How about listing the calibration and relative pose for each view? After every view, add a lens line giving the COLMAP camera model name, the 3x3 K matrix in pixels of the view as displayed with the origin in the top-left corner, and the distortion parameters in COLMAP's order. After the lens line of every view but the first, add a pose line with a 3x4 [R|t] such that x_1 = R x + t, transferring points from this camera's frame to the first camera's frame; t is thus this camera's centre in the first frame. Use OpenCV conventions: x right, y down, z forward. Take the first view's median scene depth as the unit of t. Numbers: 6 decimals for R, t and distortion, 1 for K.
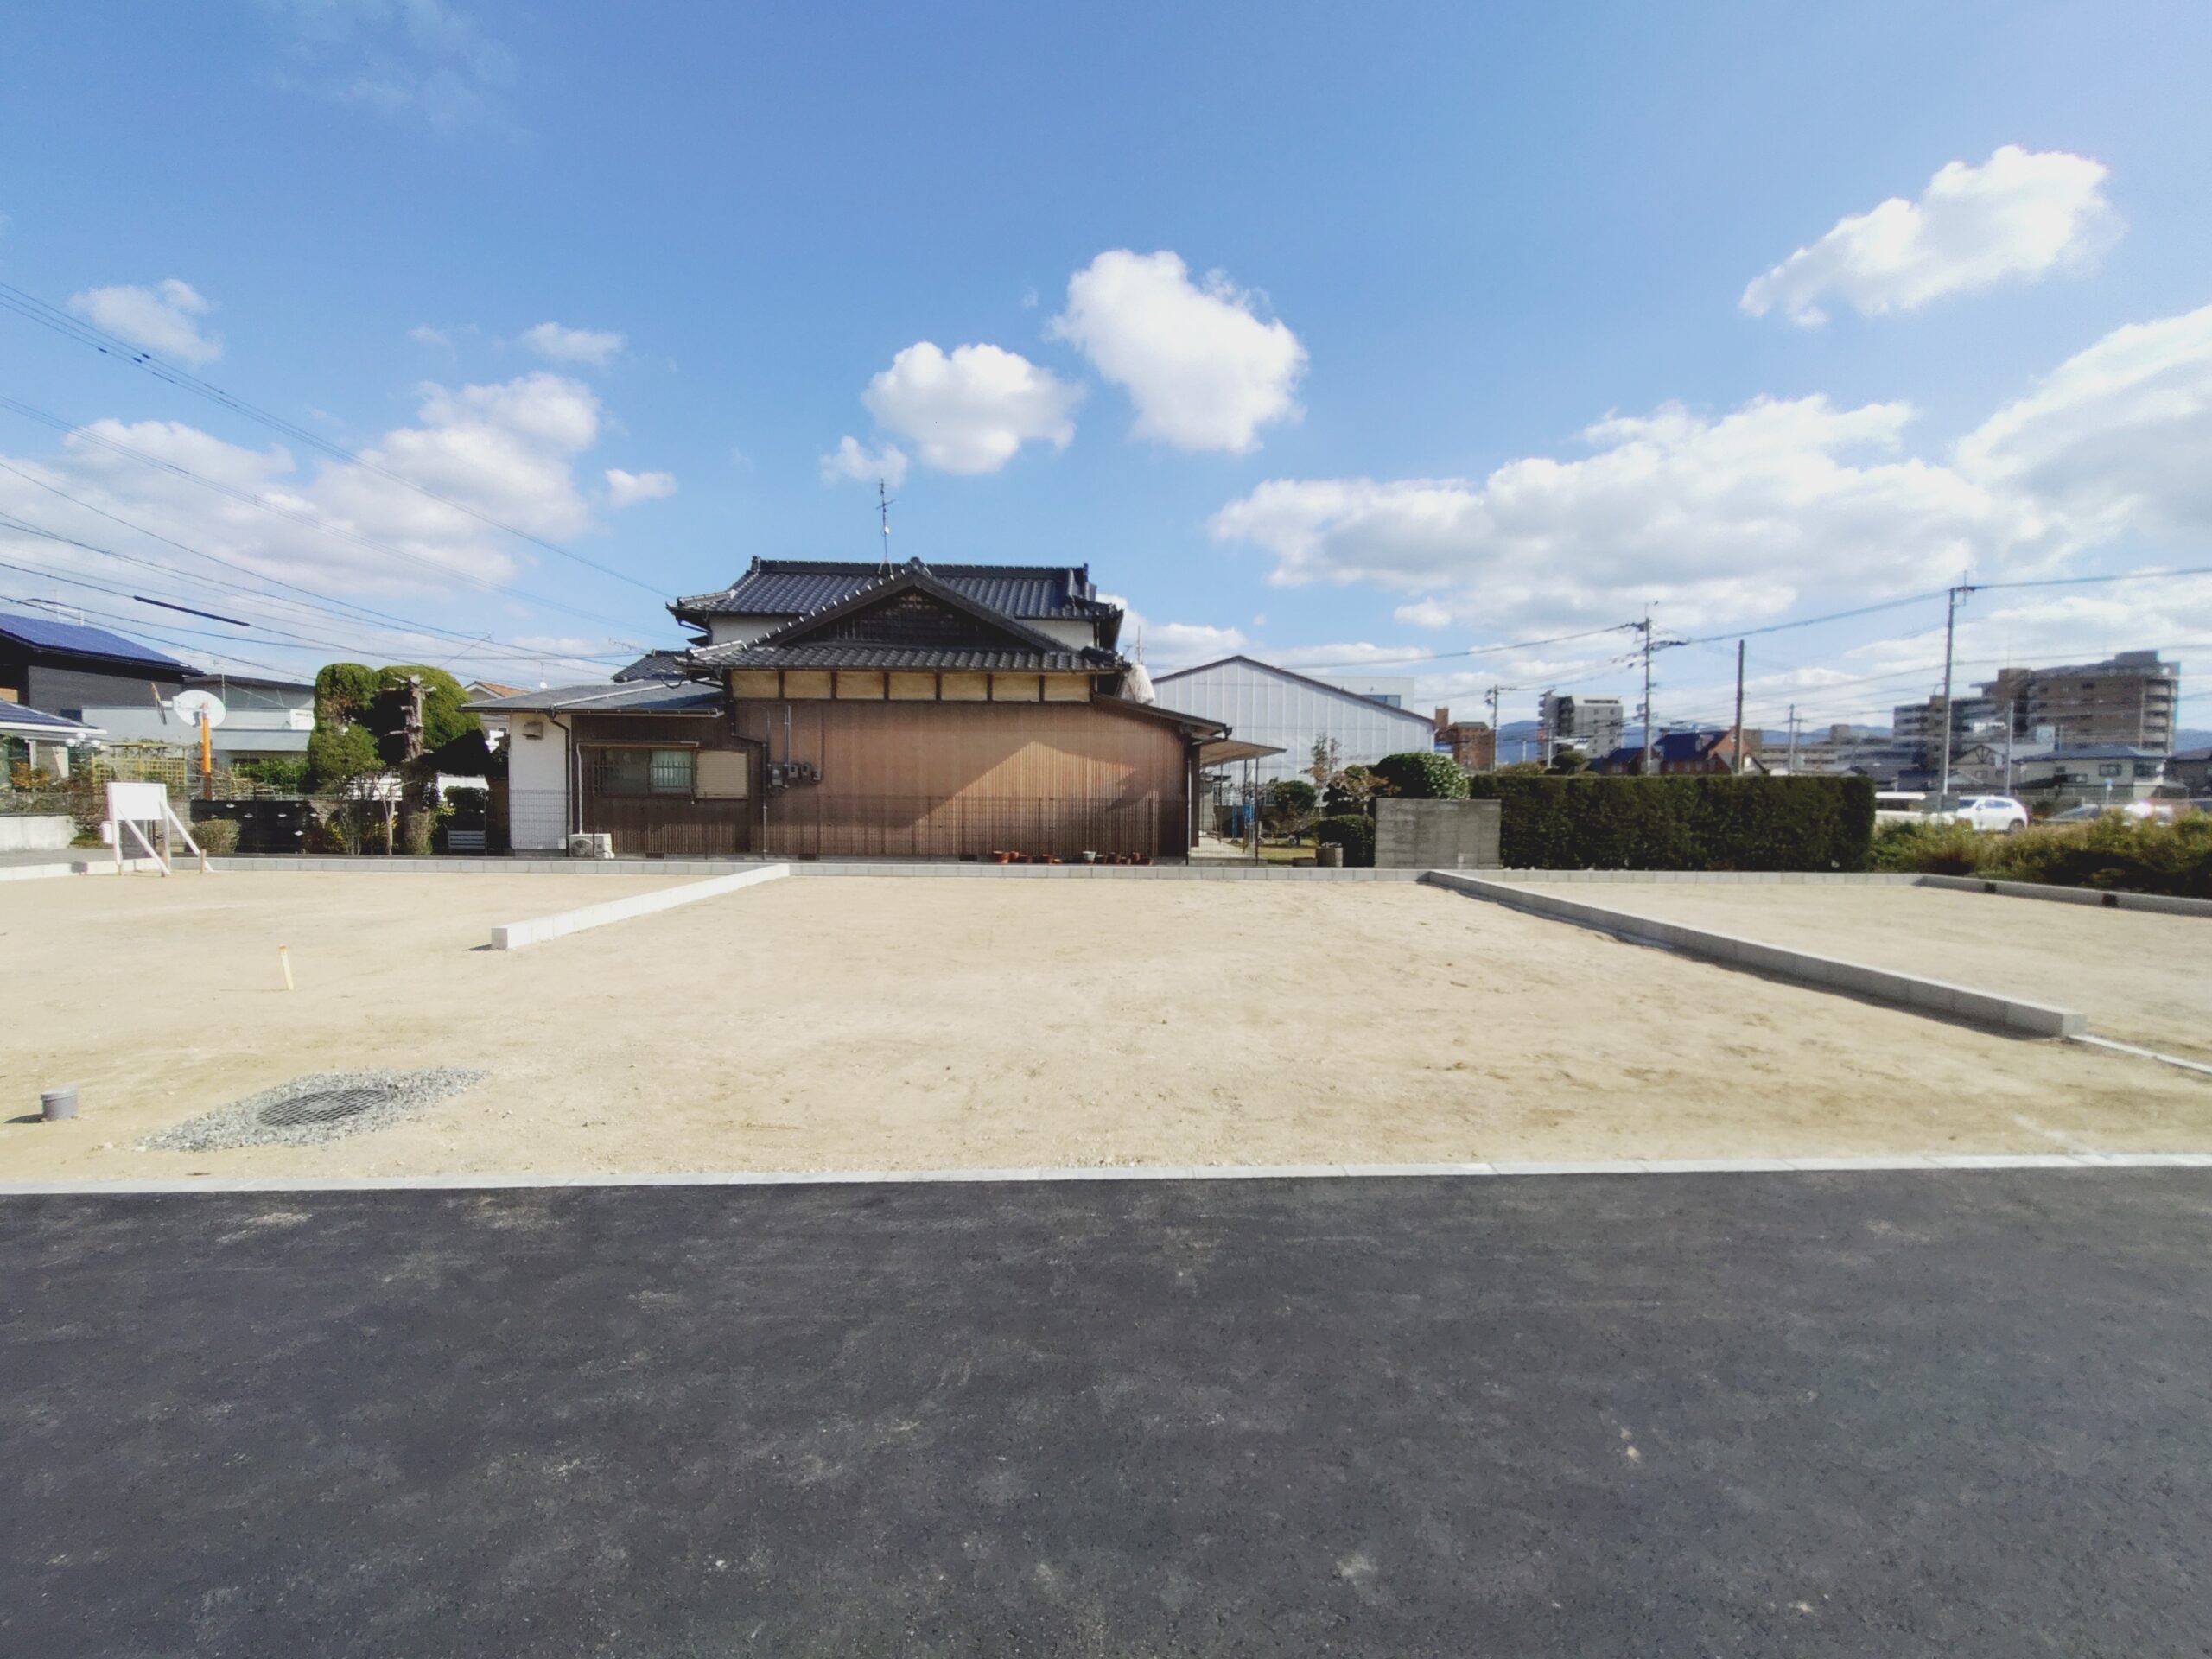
lens RADIAL K [[995.3, 0, 1127.5], [0, 995.3, 838.5], [0, 0, 1]] dist [-0.001141, 0.001655]
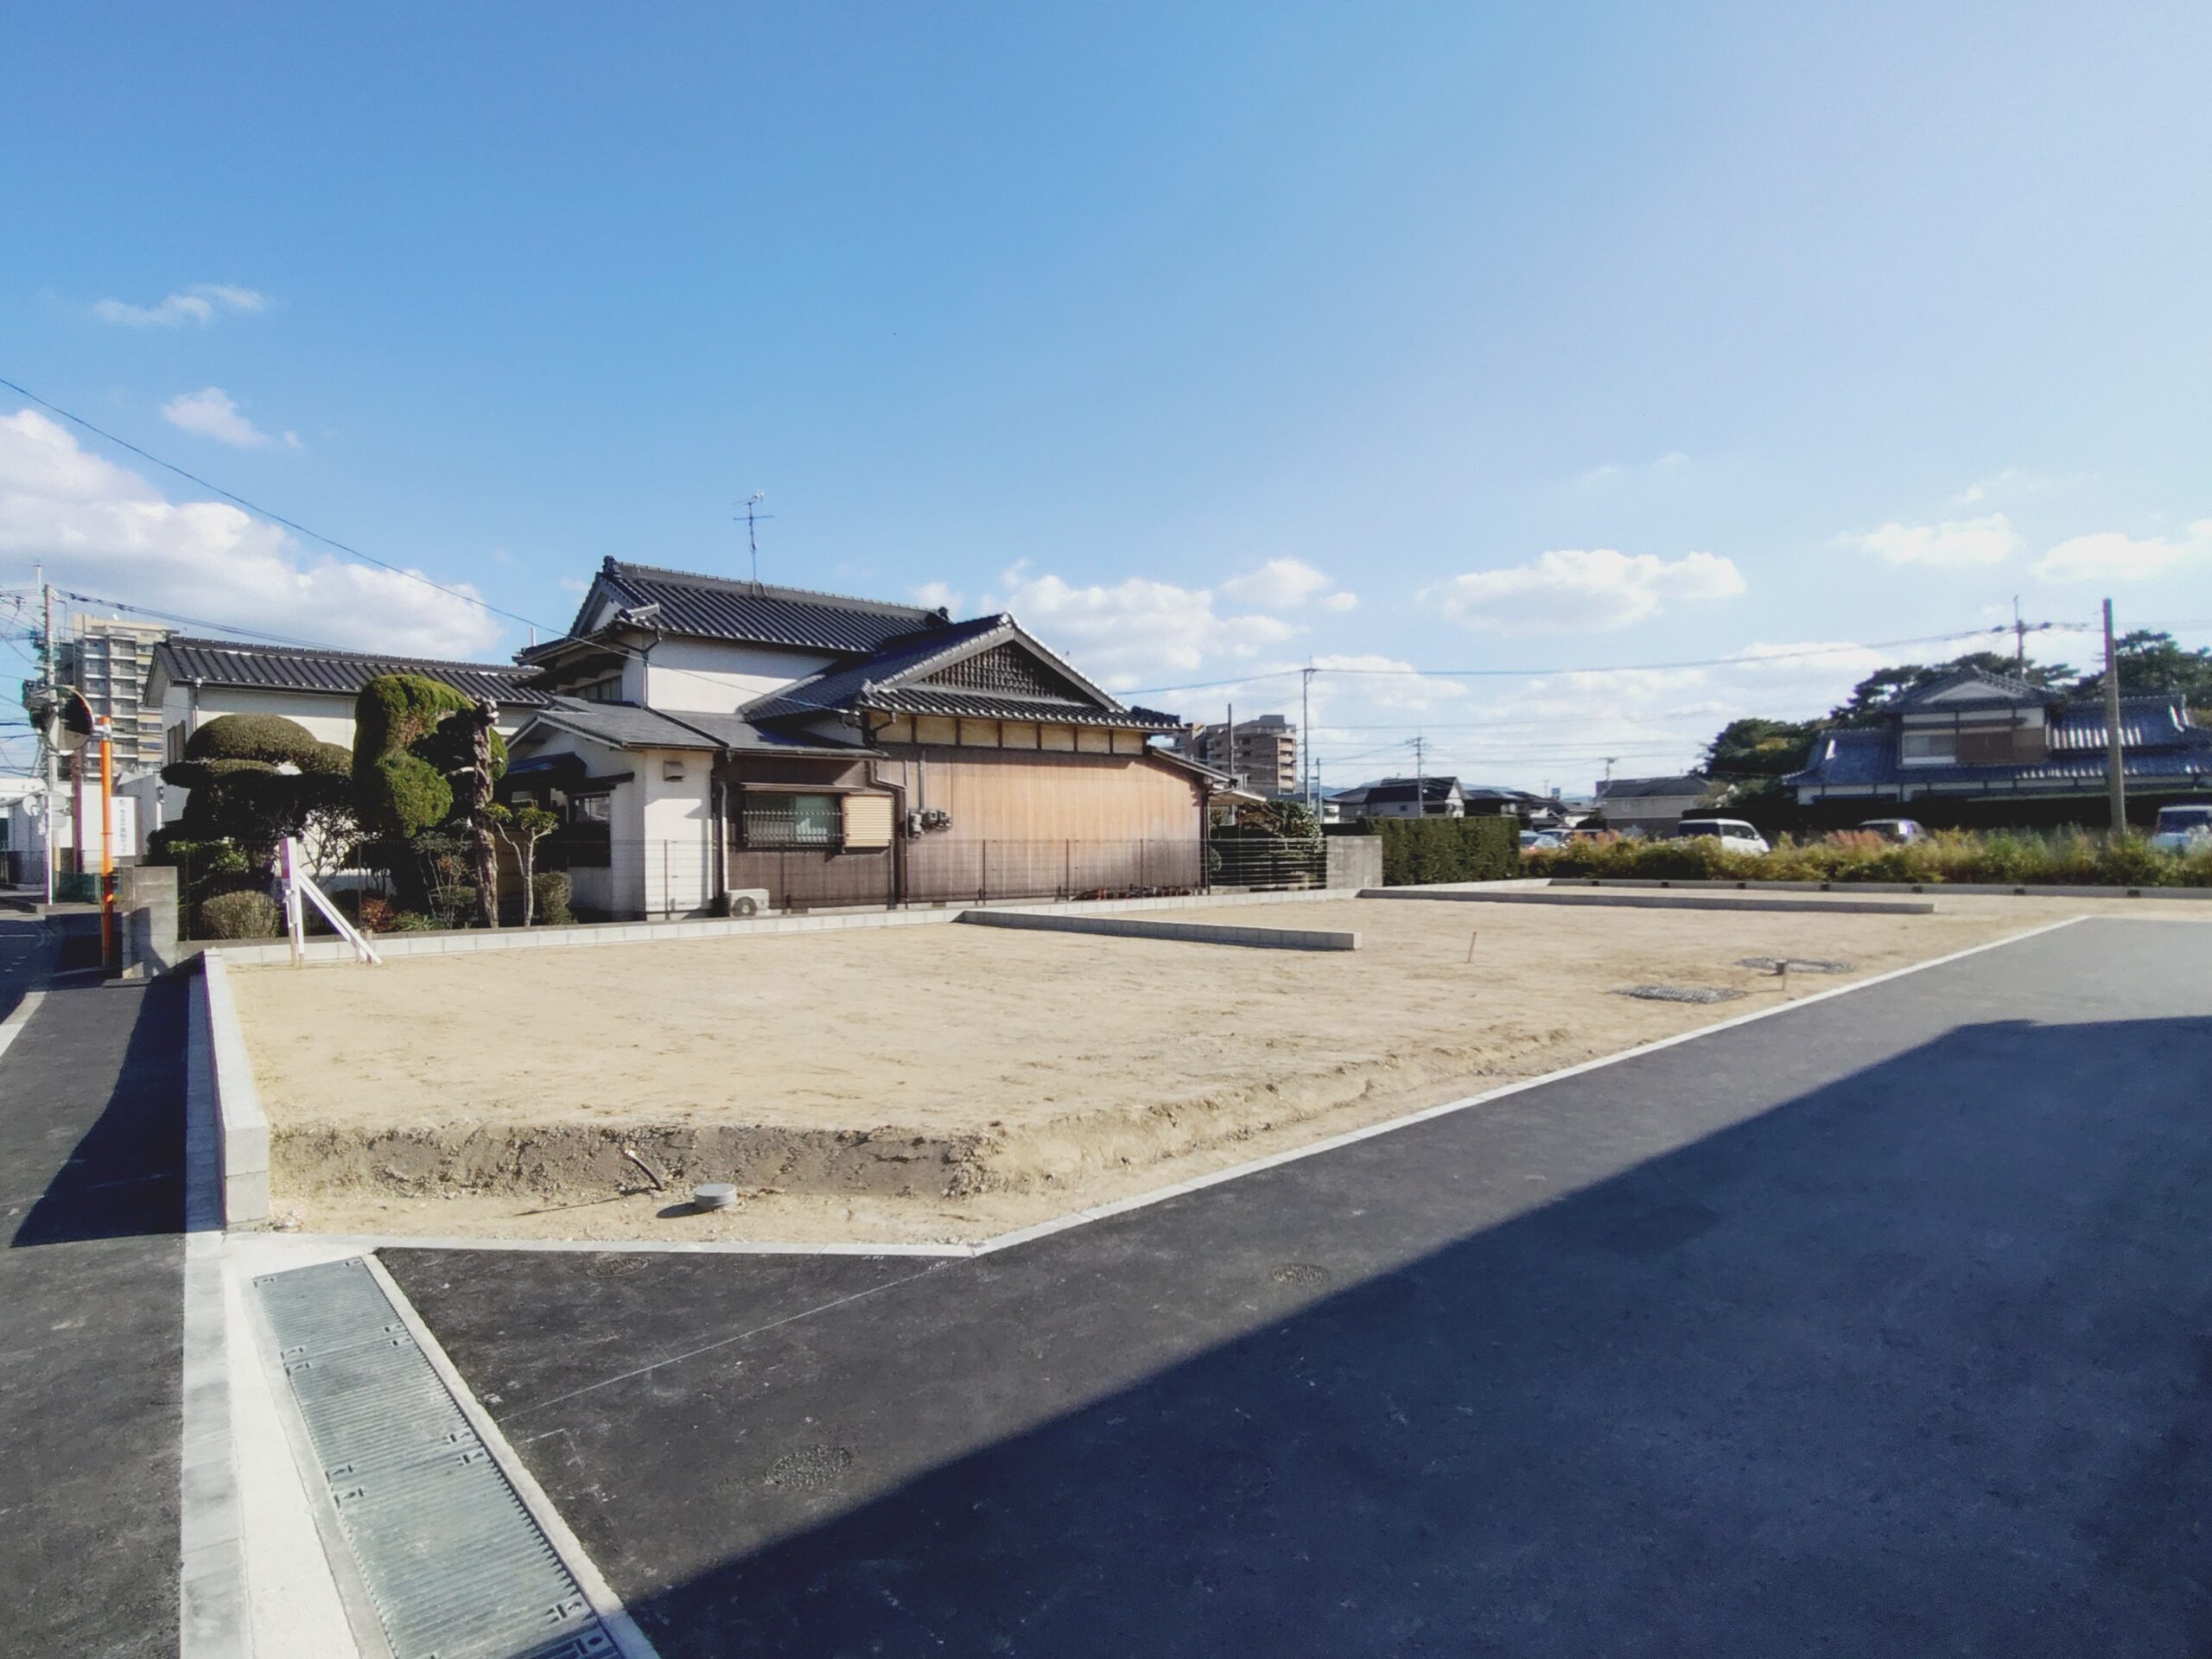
lens RADIAL K [[1199.5, 0, 1110.0], [0, 1199.5, 847.0], [0, 0, 1]] dist [0.000552, -0.000029]
pose [[0.765846, -0.020784, 0.642688, -0.957842], [0.045546, 0.998720, -0.021976, -0.003675], [-0.641409, 0.046102, 0.765813, -0.024604]]
